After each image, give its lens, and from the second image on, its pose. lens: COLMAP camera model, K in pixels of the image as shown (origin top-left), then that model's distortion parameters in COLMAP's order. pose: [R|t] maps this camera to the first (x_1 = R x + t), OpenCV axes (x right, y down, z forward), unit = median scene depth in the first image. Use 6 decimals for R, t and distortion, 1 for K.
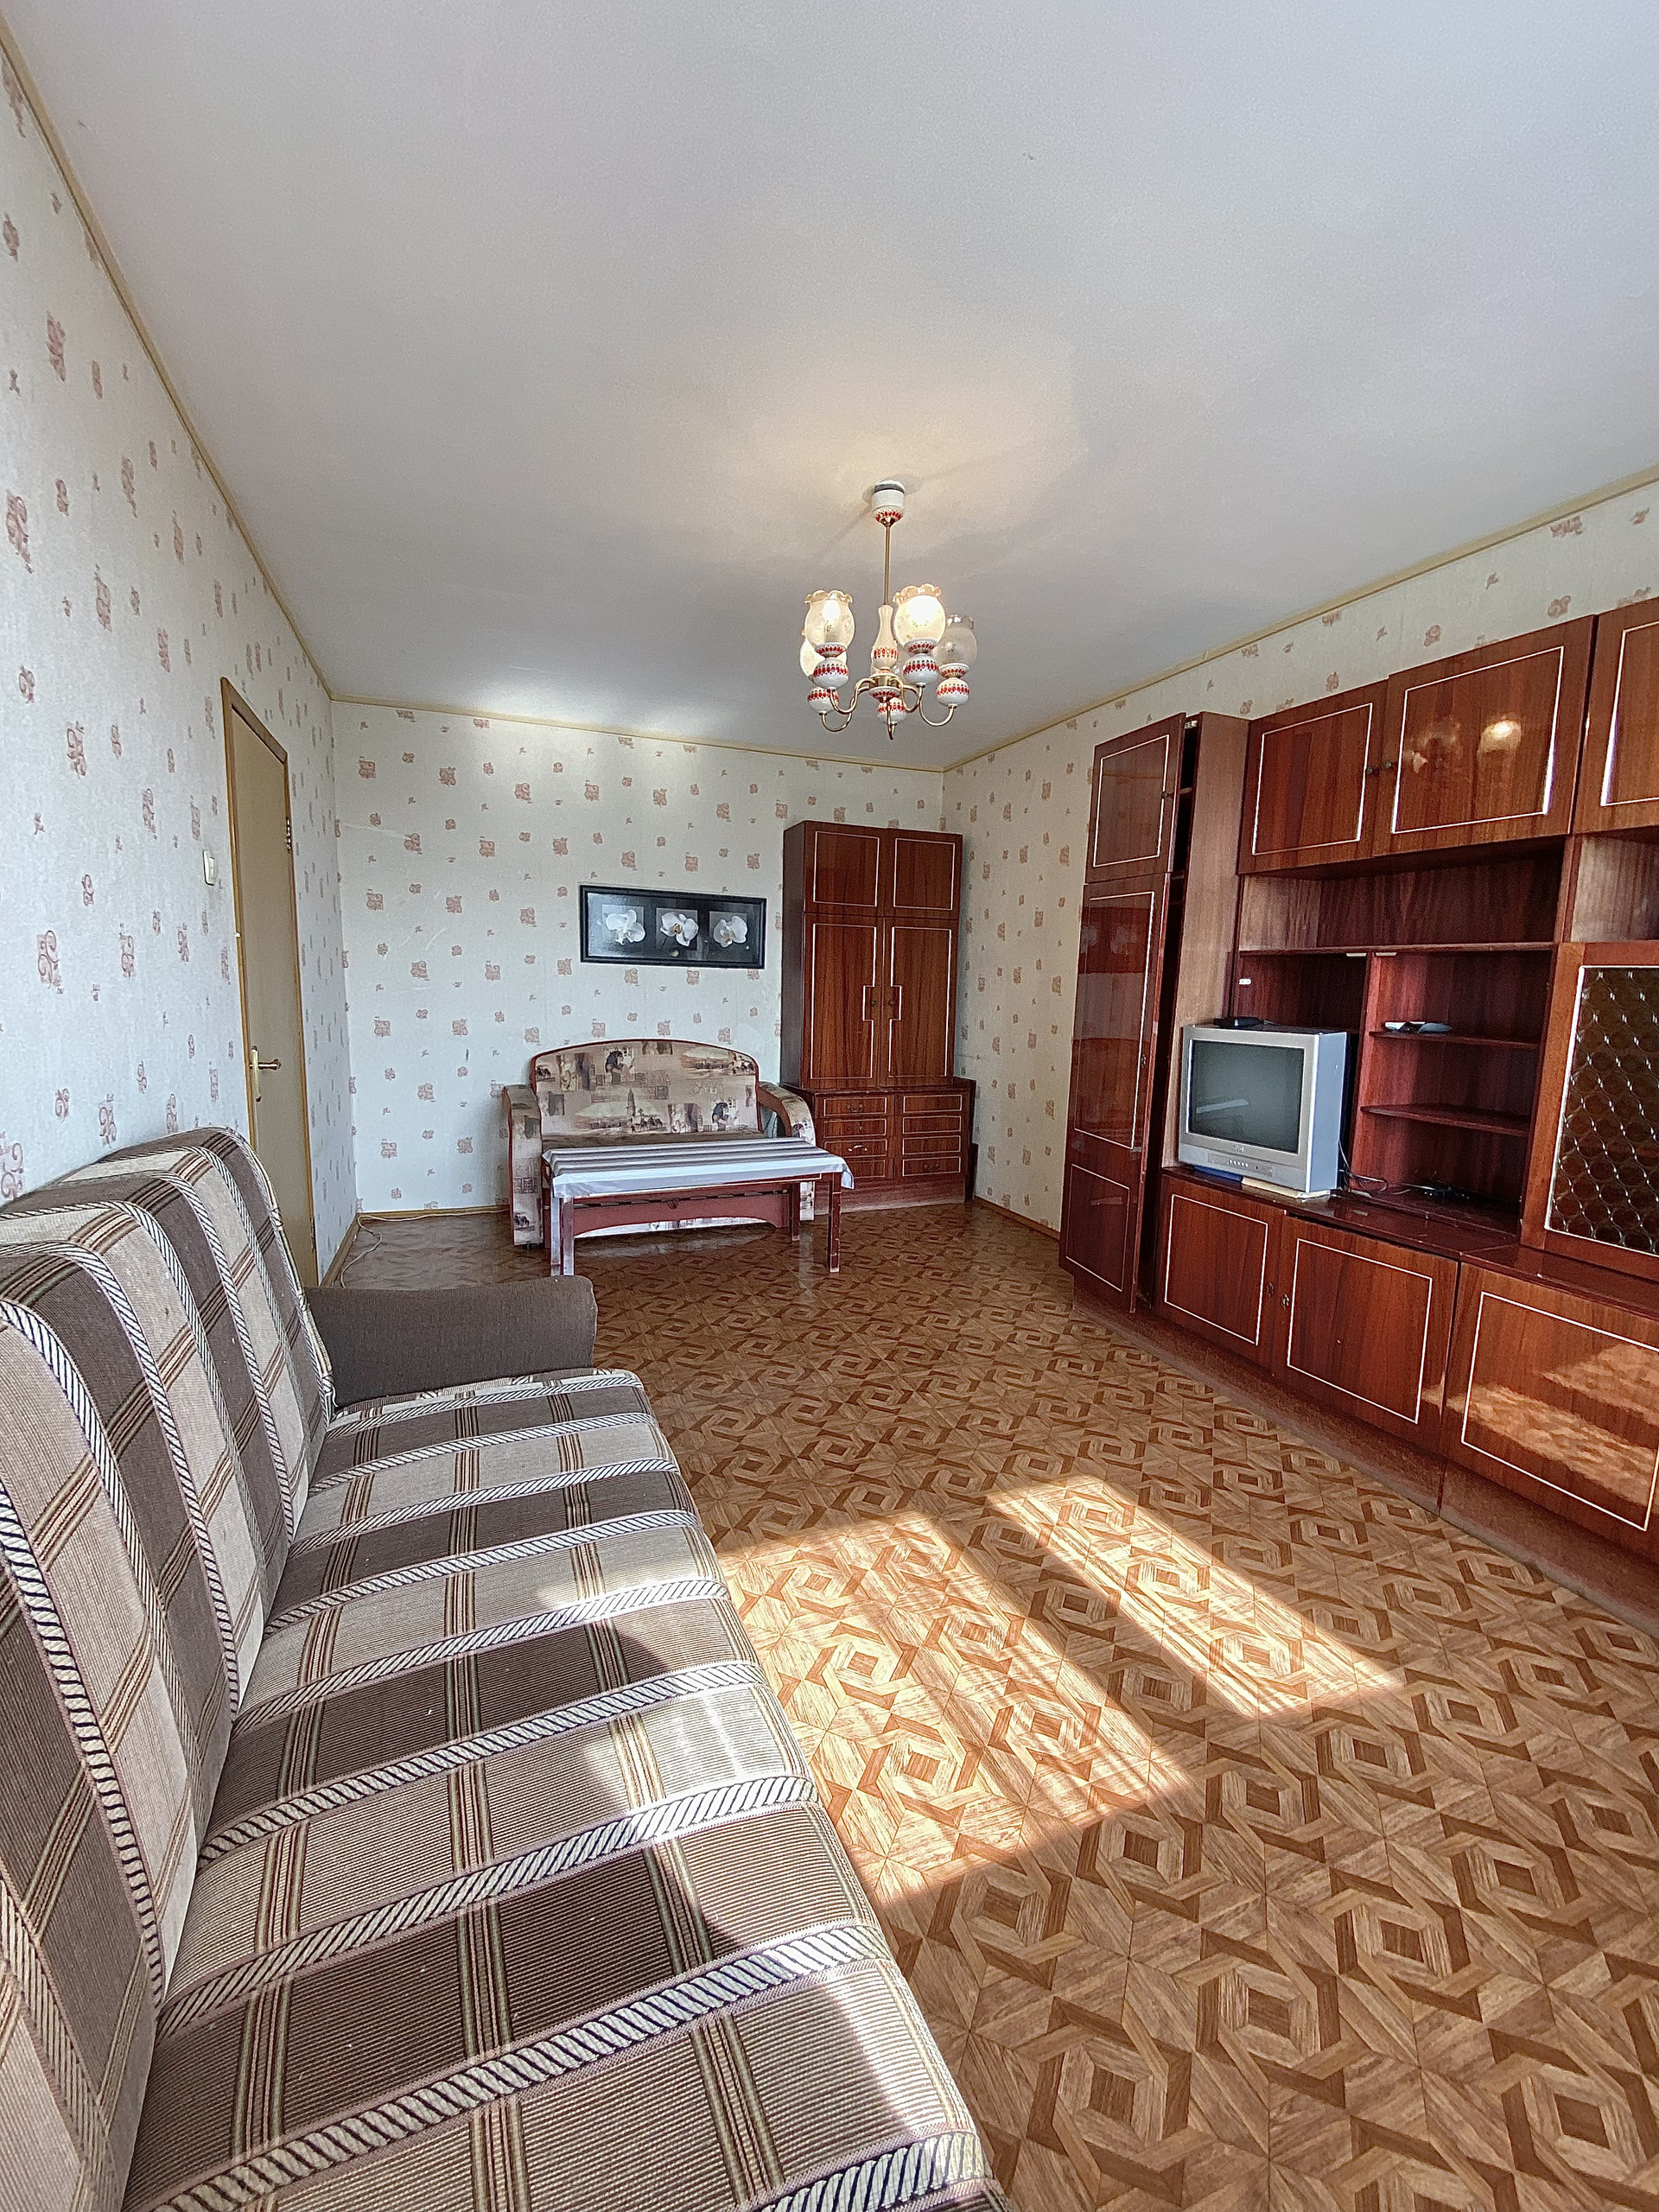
lens RADIAL K [[887.5, 0, 826.9], [0, 887.5, 1097.0], [0, 0, 1]] dist [0.010858, -0.017207]
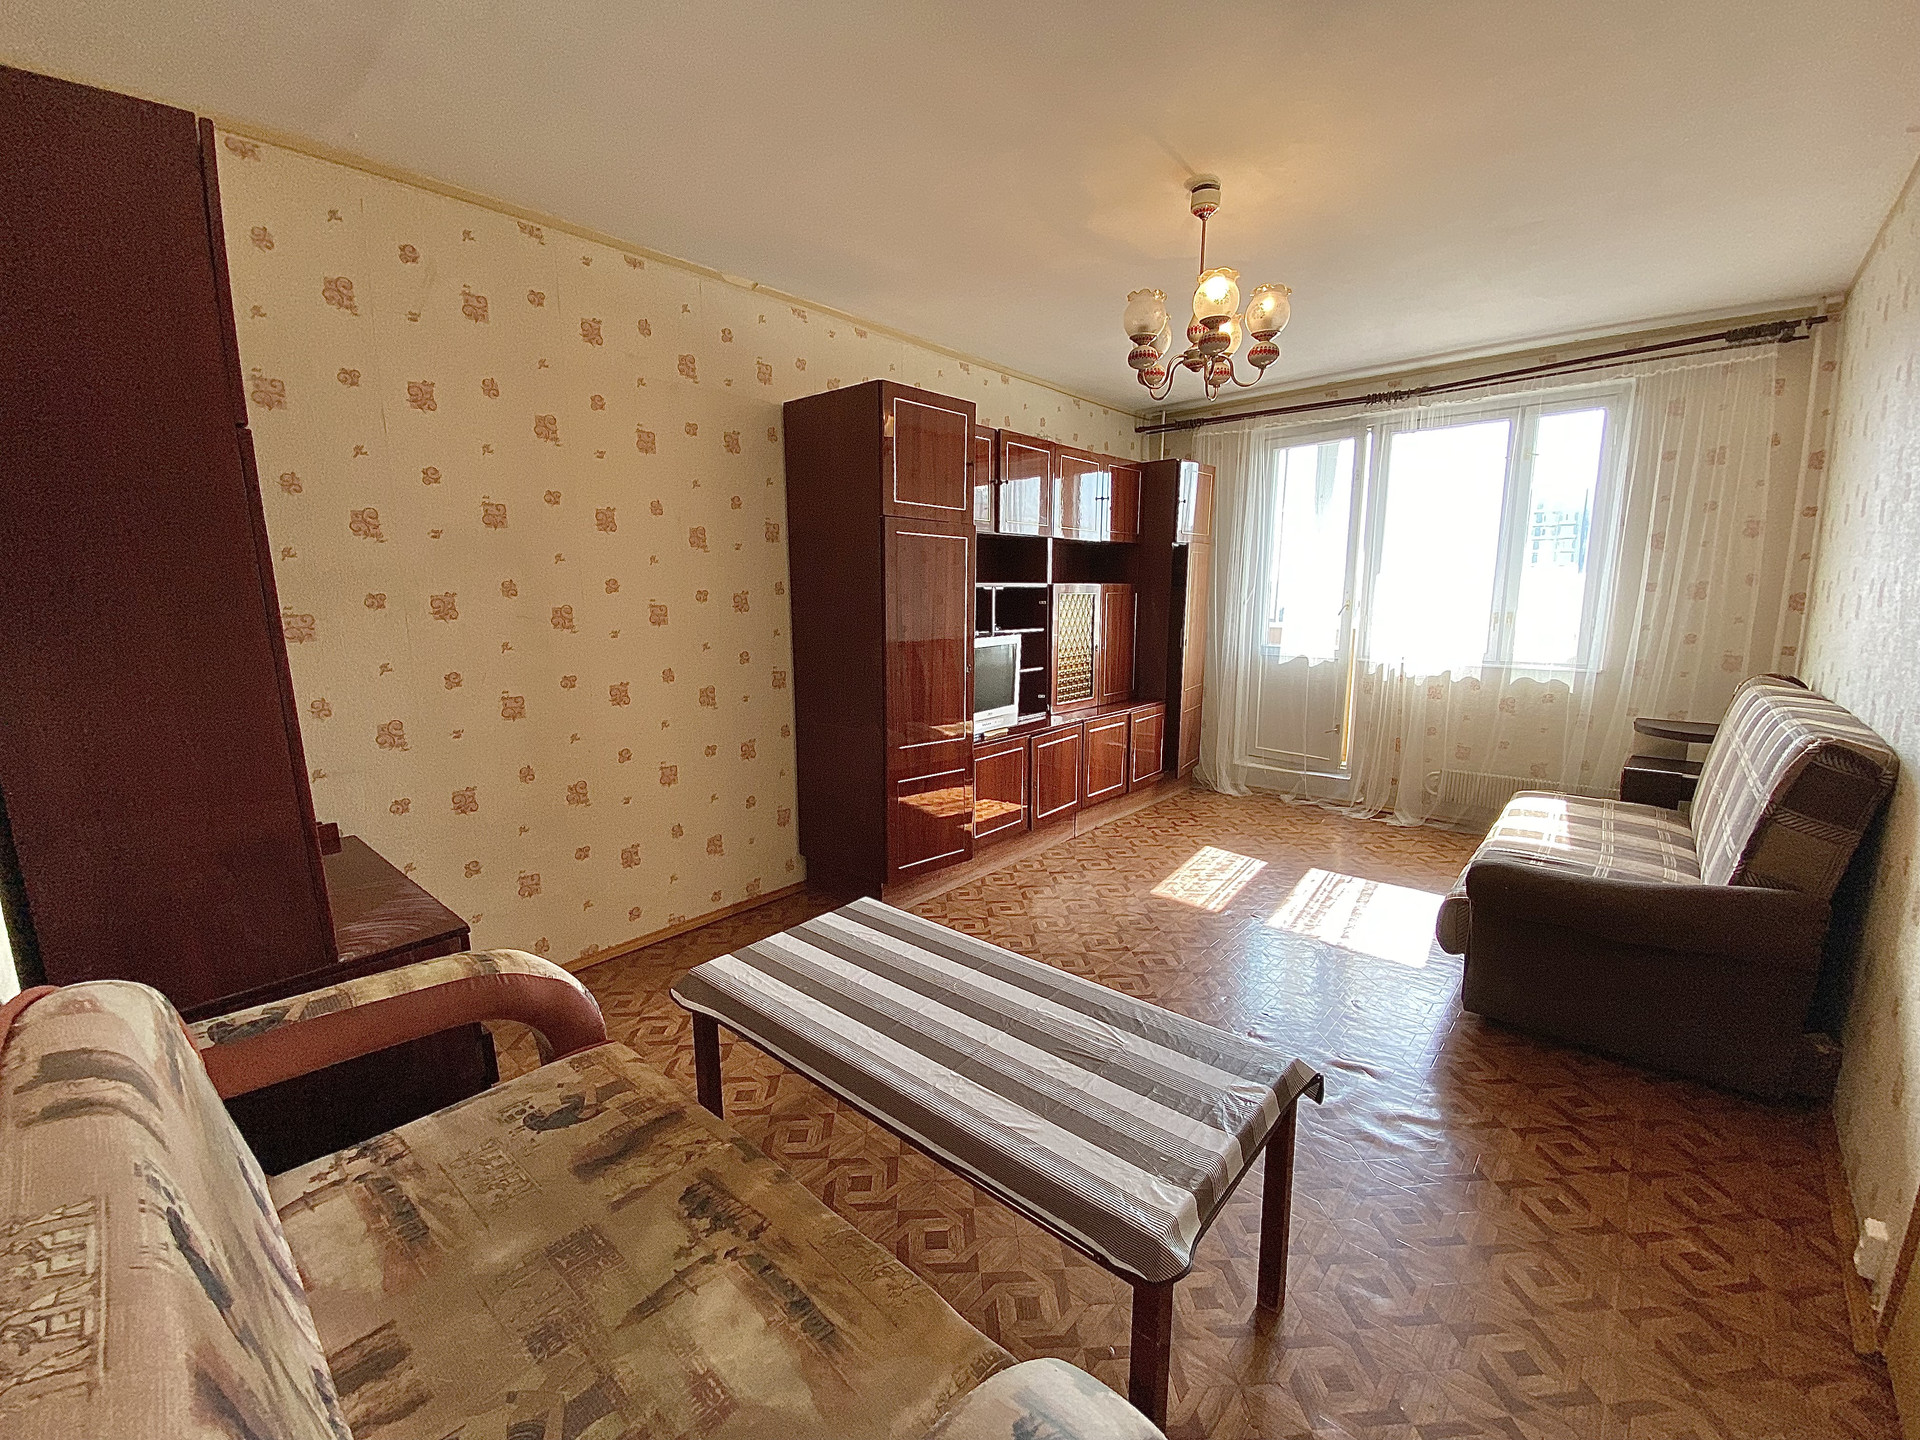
lens RADIAL K [[770.3, 0, 960.0], [0, 770.3, 720.0], [0, 0, 1]] dist [0.010858, -0.017207]
pose [[-0.439339, -0.158238, 0.884275, -0.954722], [0.125032, 0.964011, 0.234627, -0.343349], [-0.889578, 0.213643, -0.403743, 2.226690]]
